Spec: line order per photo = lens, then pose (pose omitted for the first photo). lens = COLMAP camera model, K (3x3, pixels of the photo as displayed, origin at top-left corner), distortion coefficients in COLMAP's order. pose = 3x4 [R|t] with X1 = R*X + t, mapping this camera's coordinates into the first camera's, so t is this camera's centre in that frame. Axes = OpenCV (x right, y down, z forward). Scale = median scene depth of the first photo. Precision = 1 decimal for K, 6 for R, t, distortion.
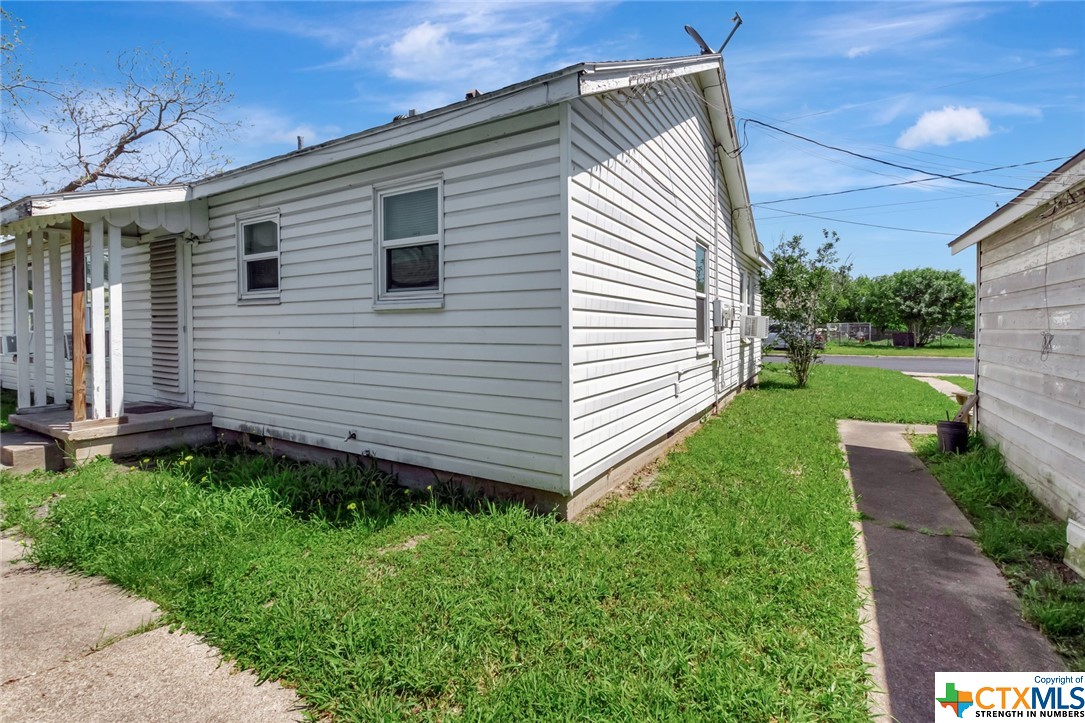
lens RADIAL K [[494.9, 0, 541.8], [0, 494.9, 335.8], [0, 0, 1]] dist [-0.000907, 0.000265]
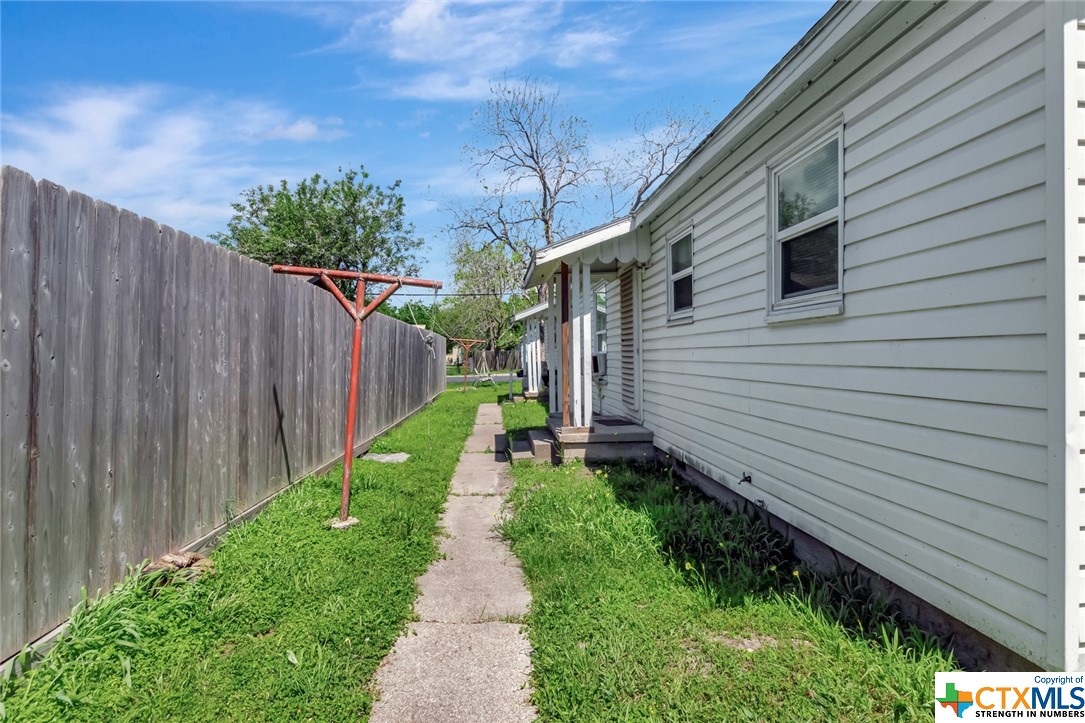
lens RADIAL K [[535.2, 0, 542.5], [0, 535.2, 361.5], [0, 0, 1]] dist [0.041270, -0.015856]
pose [[0.597528, 0.000977, -0.801847, 0.133183], [0.005689, 0.999969, 0.005458, 0.001623], [0.801828, -0.007823, 0.597504, 0.201935]]
